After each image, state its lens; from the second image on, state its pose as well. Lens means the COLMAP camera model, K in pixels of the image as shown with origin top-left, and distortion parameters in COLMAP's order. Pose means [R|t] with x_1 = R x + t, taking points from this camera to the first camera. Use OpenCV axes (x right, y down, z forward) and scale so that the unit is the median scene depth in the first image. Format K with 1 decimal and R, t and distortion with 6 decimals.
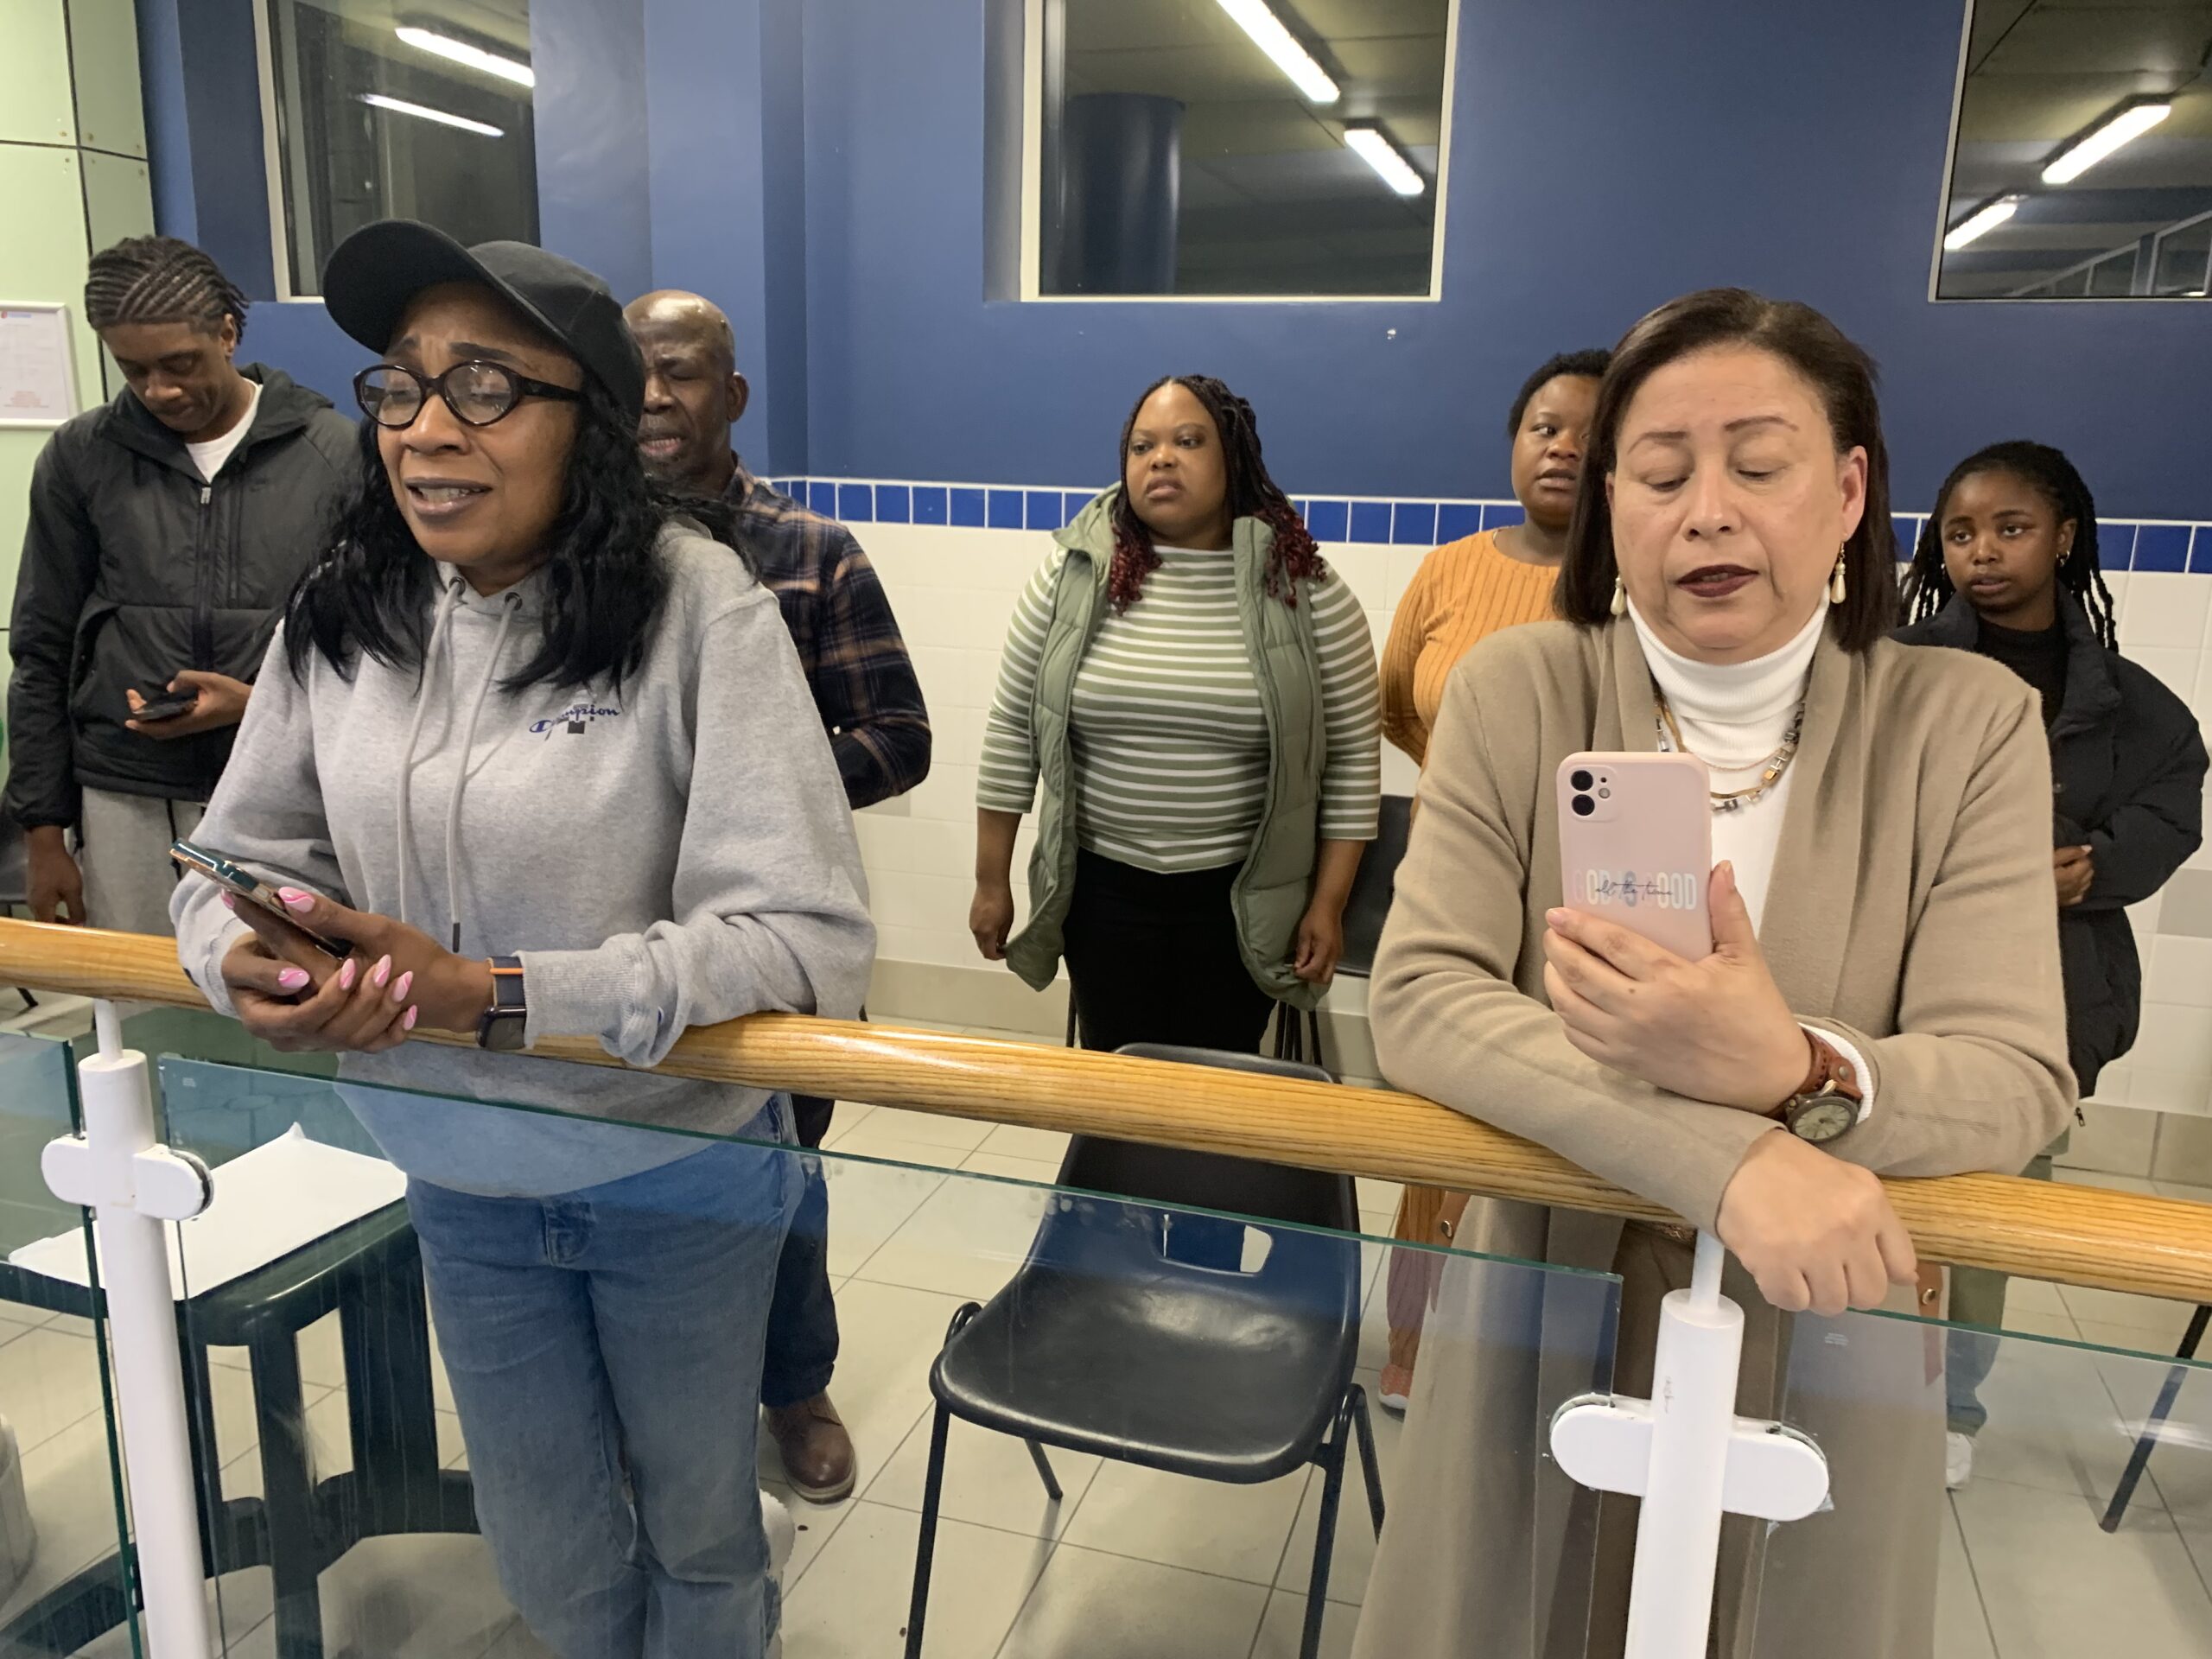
lens RADIAL K [[1685.5, 0, 1103.4], [0, 1685.5, 786.8], [0, 0, 1]] dist [0.011760, -0.005119]
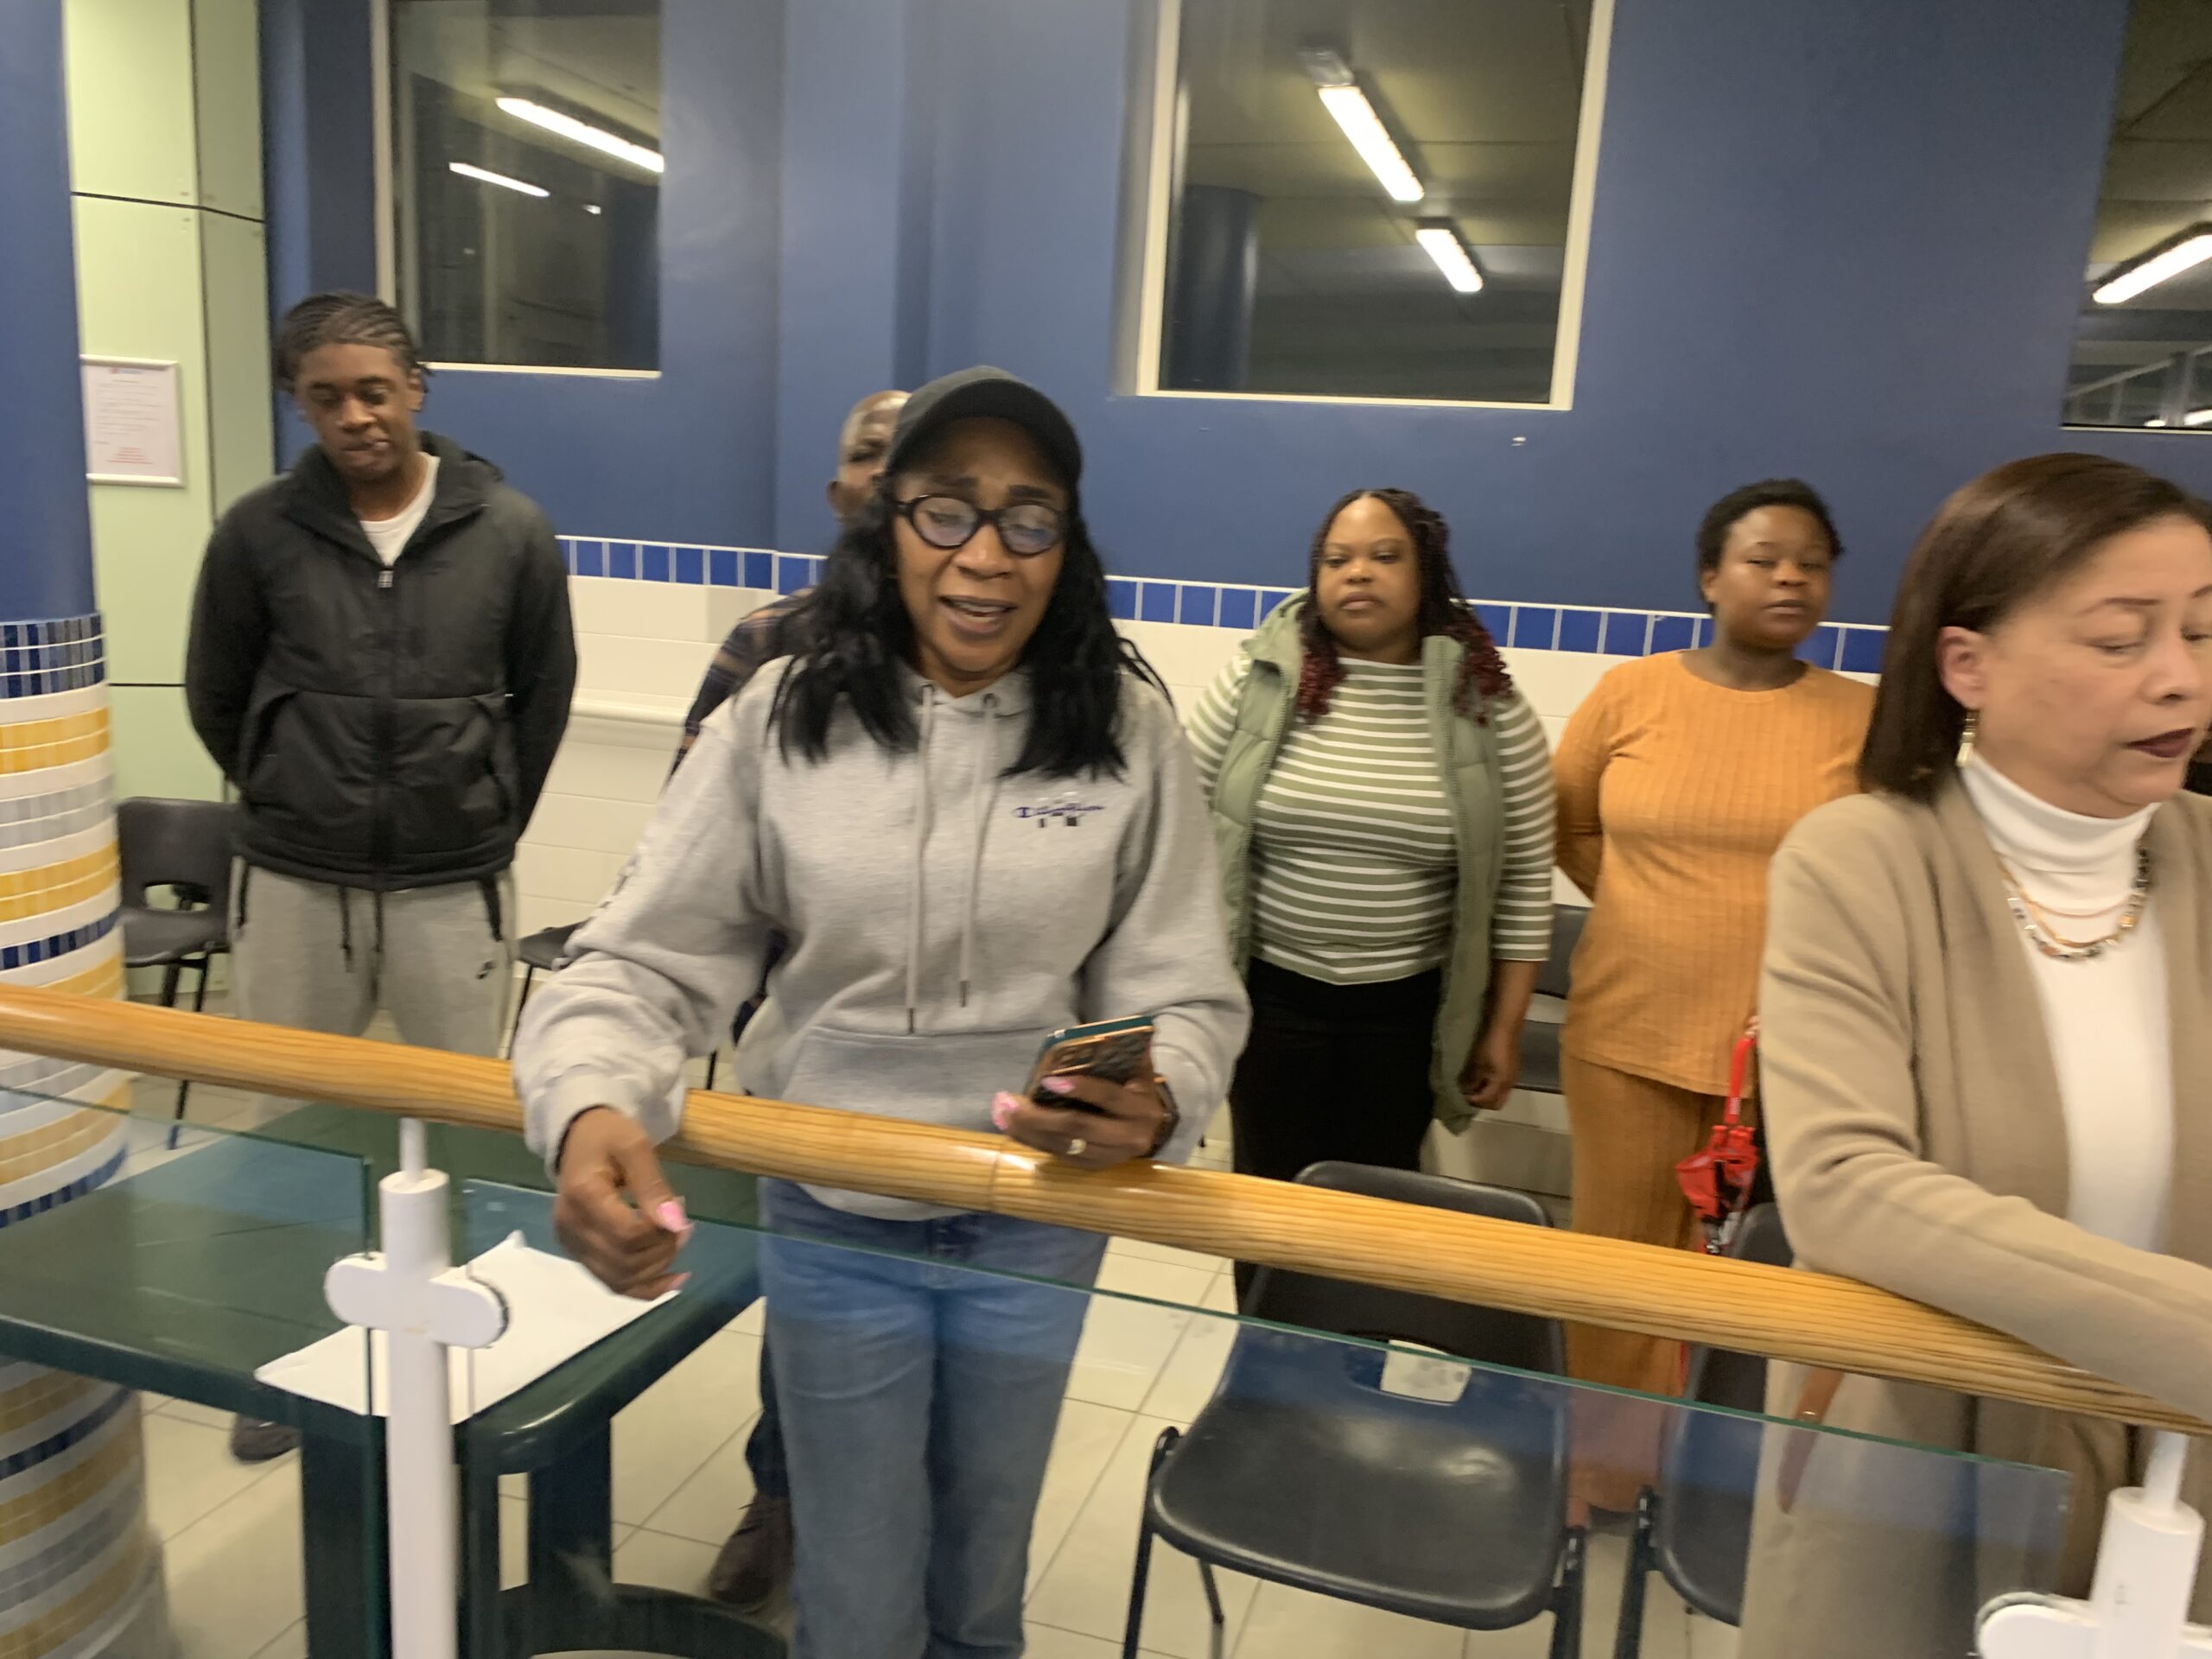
lens RADIAL K [[1685.3, 0, 1106.0], [0, 1685.3, 829.5], [0, 0, 1]] dist [-0.010828, 0.035694]
pose [[0.999355, 0.031733, 0.016782, -0.124298], [-0.031466, 0.999378, -0.015946, -0.022631], [-0.017278, 0.015408, 0.999732, 0.010822]]
